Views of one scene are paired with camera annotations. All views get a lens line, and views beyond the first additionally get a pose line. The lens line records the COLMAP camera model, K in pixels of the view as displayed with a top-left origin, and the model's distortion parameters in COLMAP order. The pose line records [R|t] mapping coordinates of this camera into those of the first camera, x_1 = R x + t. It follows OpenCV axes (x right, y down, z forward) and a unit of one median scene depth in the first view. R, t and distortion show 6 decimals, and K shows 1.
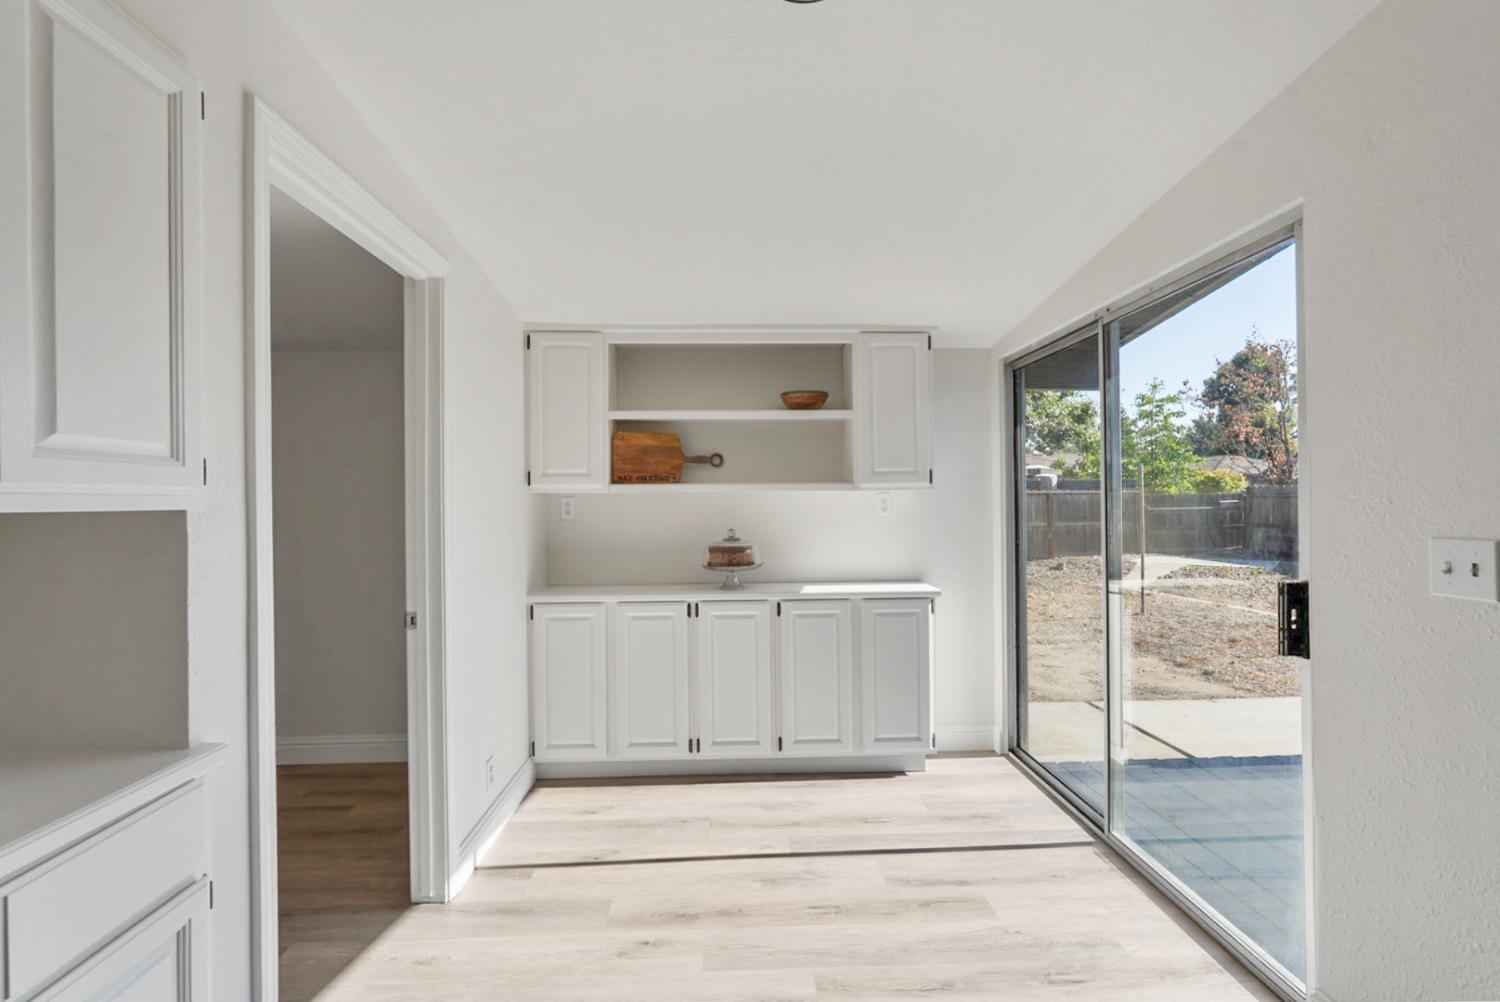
lens RADIAL K [[665.1, 0, 750.0], [0, 665.1, 501.0], [0, 0, 1]] dist [-0.013976, 0.021326]
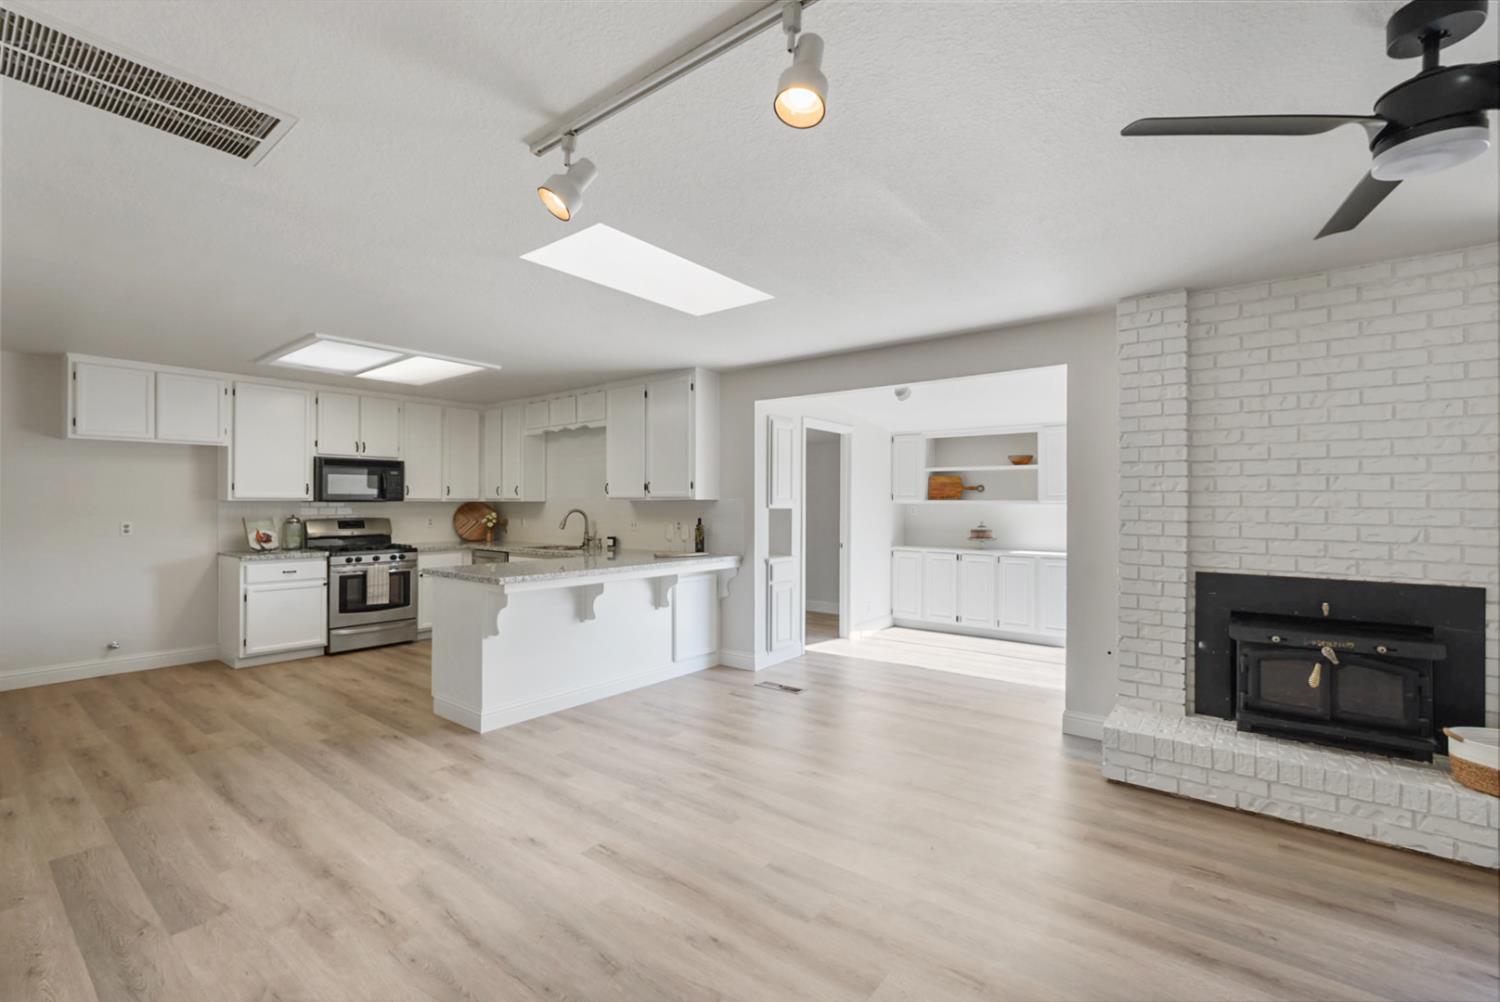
lens RADIAL K [[657.3, 0, 748.8], [0, 657.3, 505.8], [0, 0, 1]] dist [-0.013096, 0.007397]
pose [[0.760176, 0.011372, -0.649618, 0.801630], [-0.009981, 0.999933, 0.005825, -0.013228], [0.649641, 0.002056, 0.760238, -1.117997]]
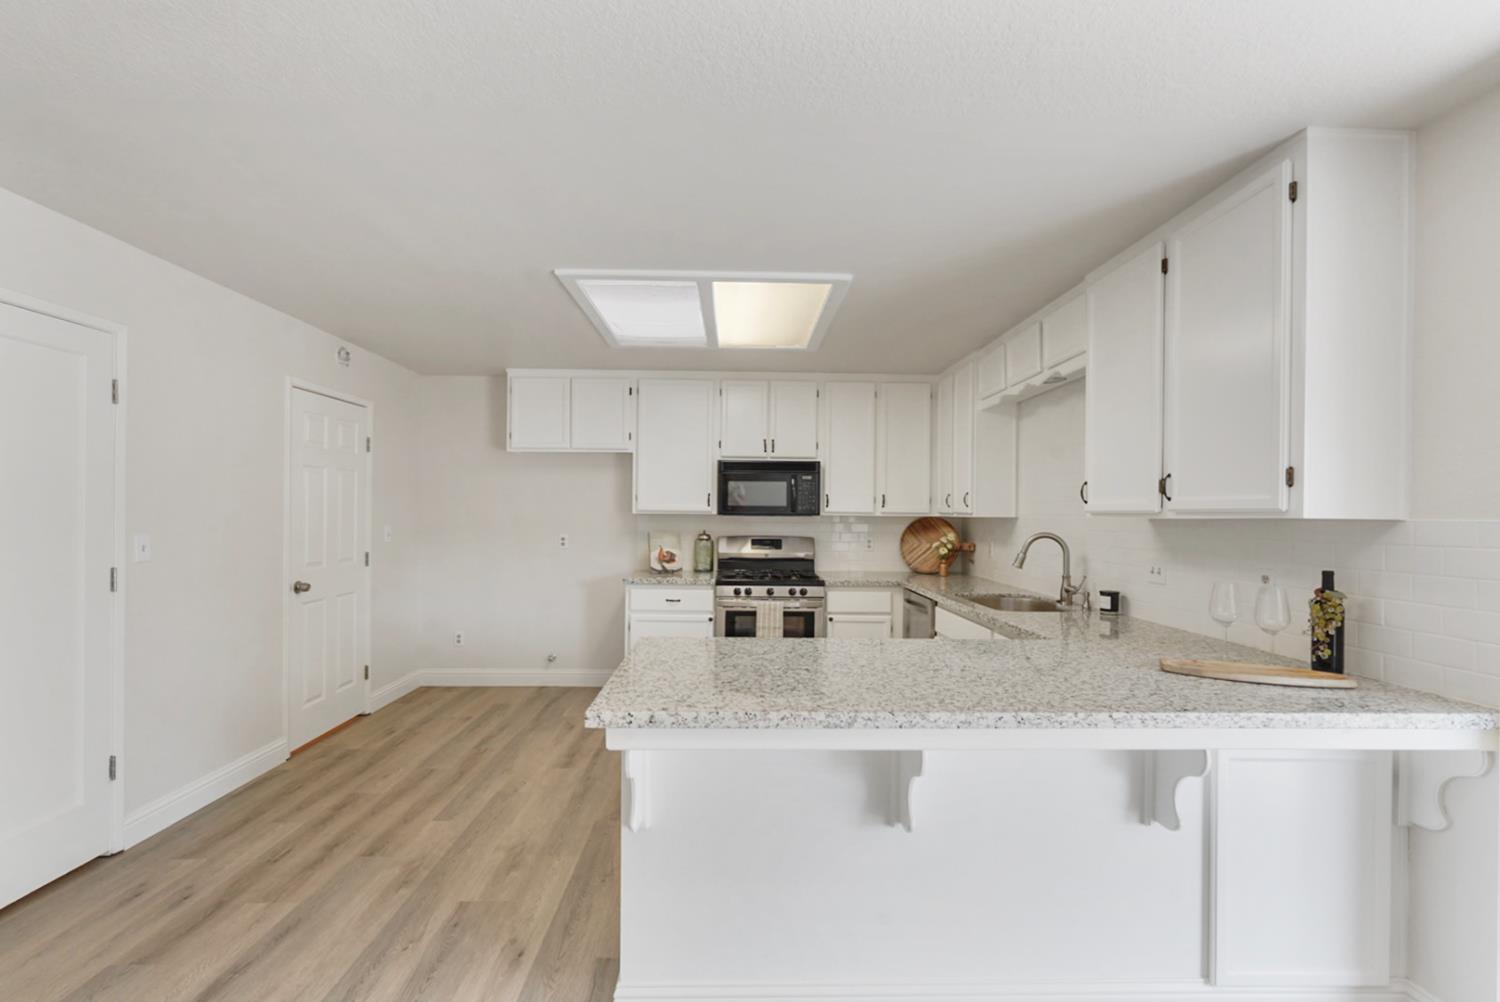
lens RADIAL K [[661.6, 0, 748.5], [0, 661.6, 516.1], [0, 0, 1]] dist [-0.013287, 0.007536]
pose [[-0.012858, 0.012447, -0.999840, 0.165539], [-0.012837, 0.999838, 0.012612, -0.021177], [0.999835, 0.012997, -0.012696, -0.382356]]
